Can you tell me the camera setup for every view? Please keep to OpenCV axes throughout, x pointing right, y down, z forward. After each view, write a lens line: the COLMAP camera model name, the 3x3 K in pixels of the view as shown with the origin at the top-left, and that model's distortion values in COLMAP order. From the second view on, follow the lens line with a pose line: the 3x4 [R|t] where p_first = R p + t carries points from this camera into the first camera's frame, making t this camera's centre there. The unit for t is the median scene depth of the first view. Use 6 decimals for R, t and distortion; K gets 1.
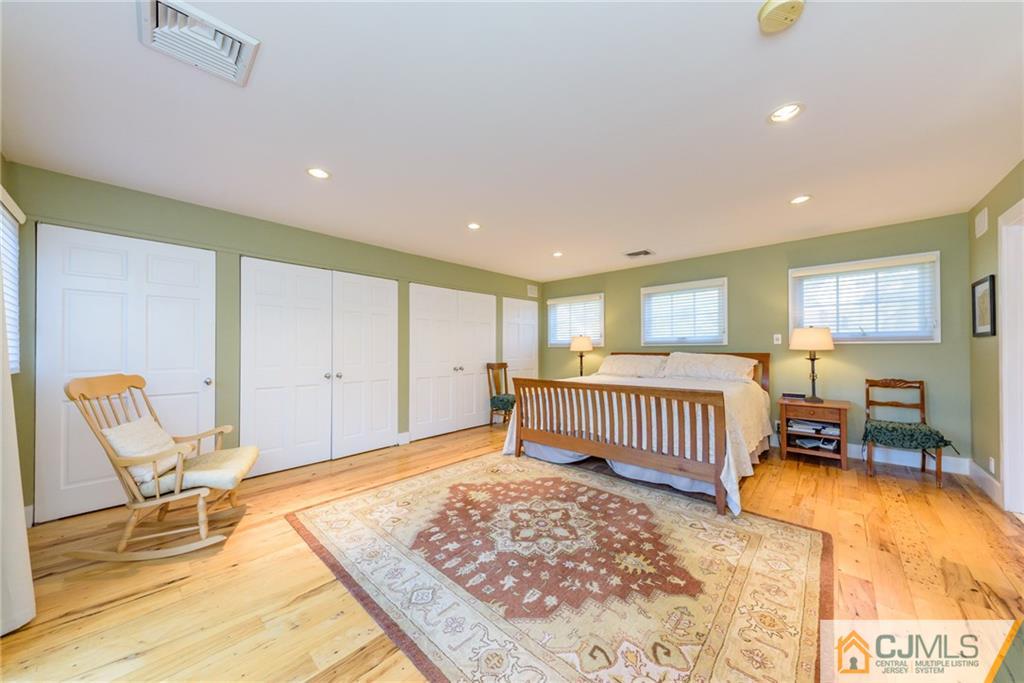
lens RADIAL K [[351.5, 0, 508.7], [0, 351.5, 345.2], [0, 0, 1]] dist [0.007718, -0.000961]
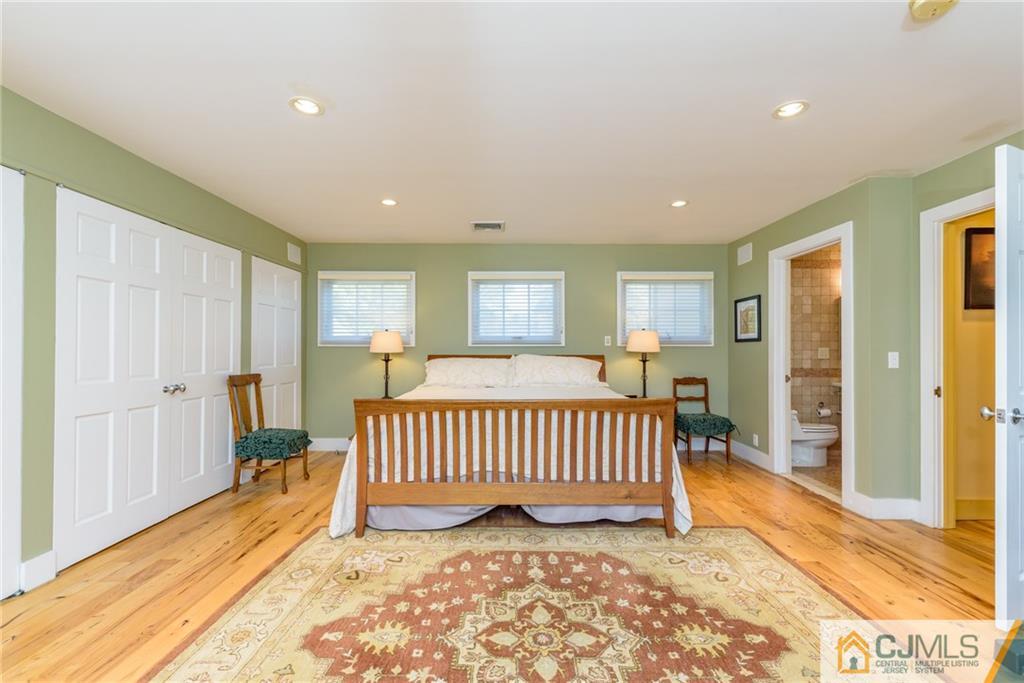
lens RADIAL K [[441.6, 0, 513.6], [0, 441.6, 346.0], [0, 0, 1]] dist [0.002731, -0.001443]
pose [[0.727071, 0.012167, 0.686455, -0.338209], [-0.012439, 0.999912, -0.004548, 0.007690], [-0.686450, -0.005232, 0.727158, 0.354701]]
